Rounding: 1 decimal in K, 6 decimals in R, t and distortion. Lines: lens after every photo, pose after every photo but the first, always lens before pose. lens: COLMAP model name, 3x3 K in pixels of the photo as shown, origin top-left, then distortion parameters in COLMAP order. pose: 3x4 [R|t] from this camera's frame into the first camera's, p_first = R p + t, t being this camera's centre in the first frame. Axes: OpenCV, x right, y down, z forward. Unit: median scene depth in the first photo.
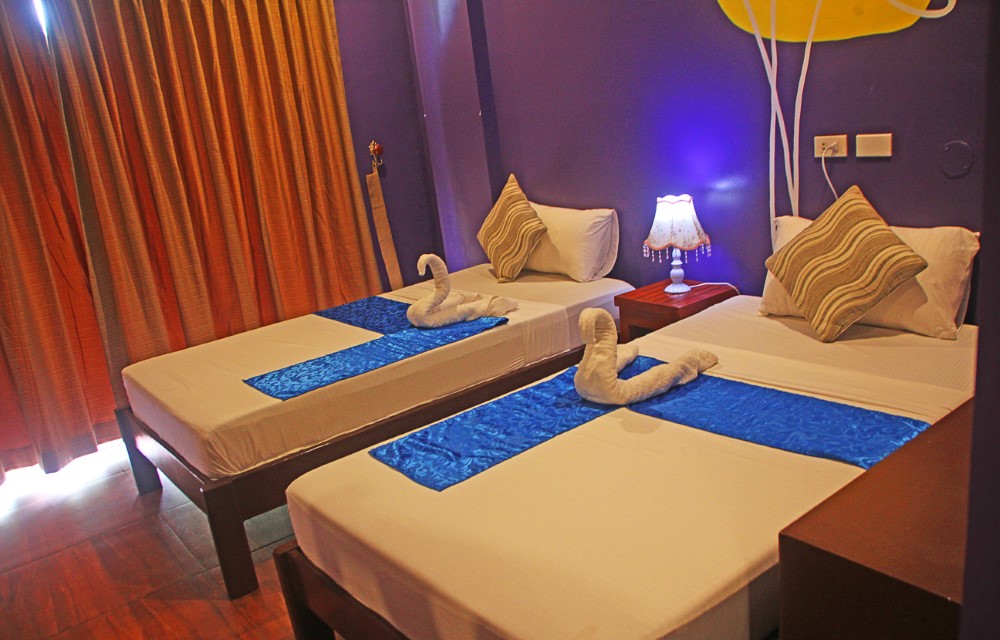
lens RADIAL K [[839.6, 0, 499.4], [0, 839.6, 326.2], [0, 0, 1]] dist [-0.152638, 0.127667]
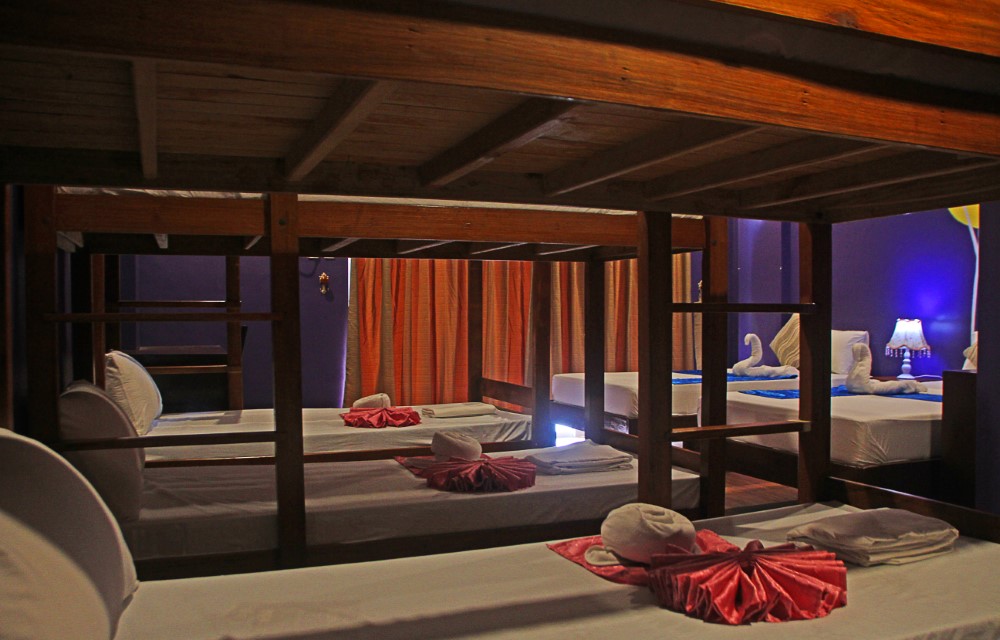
lens RADIAL K [[839.6, 0, 497.5], [0, 839.6, 316.8], [0, 0, 1]] dist [-0.152638, 0.127667]
pose [[0.954536, 0.126717, -0.269823, -0.126337], [-0.189499, 0.956663, -0.221101, 0.340066], [0.230113, 0.262180, 0.937182, -0.667747]]
